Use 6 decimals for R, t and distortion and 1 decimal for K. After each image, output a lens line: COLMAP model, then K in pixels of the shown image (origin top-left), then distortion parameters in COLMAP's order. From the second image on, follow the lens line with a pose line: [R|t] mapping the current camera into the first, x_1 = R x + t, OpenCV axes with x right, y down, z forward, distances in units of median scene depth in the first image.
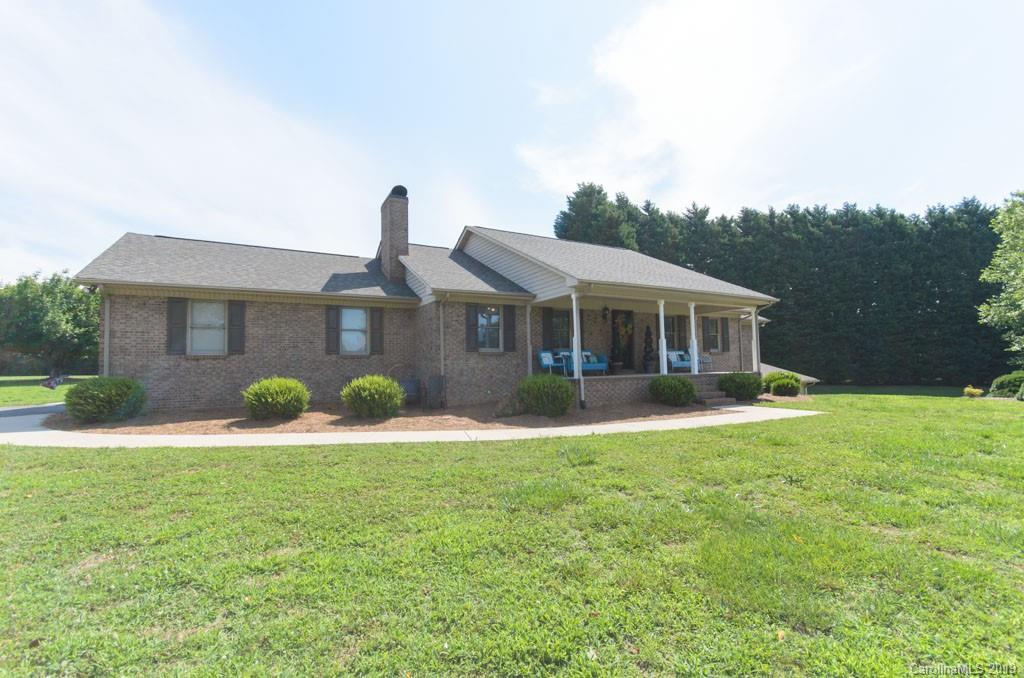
lens RADIAL K [[446.1, 0, 507.0], [0, 446.1, 338.0], [0, 0, 1]] dist [0.003313, 0.000047]
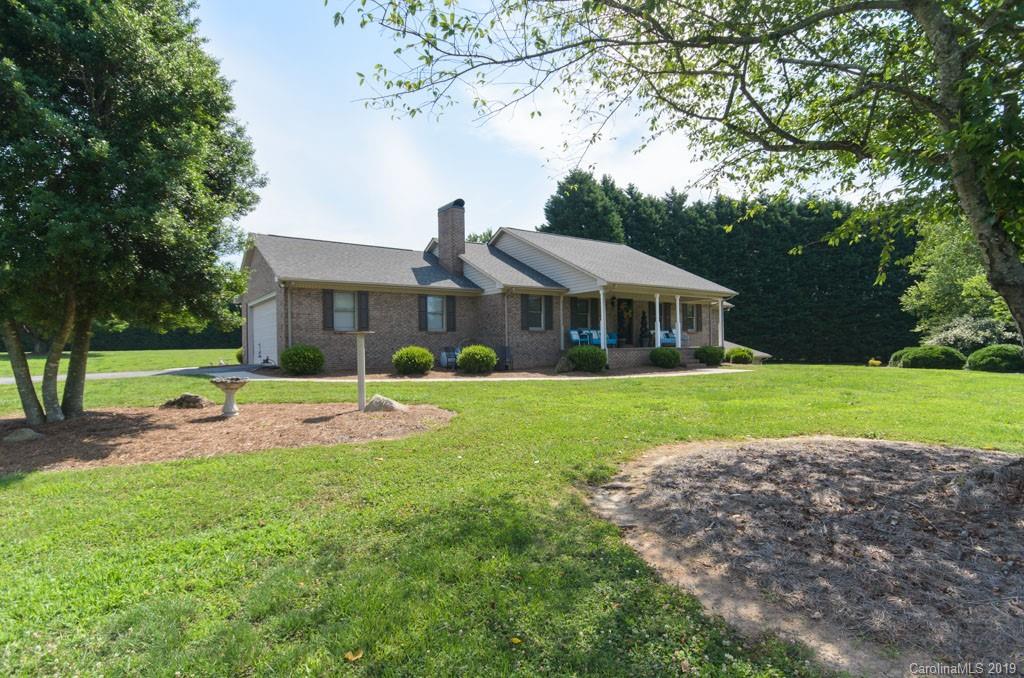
lens RADIAL K [[523.5, 0, 517.7], [0, 523.5, 342.6], [0, 0, 1]] dist [0.002395, 0.000823]
pose [[0.991921, 0.004901, 0.126761, -0.268784], [-0.011852, 0.998463, 0.054136, -0.015545], [-0.126301, -0.055201, 0.990455, -0.523492]]
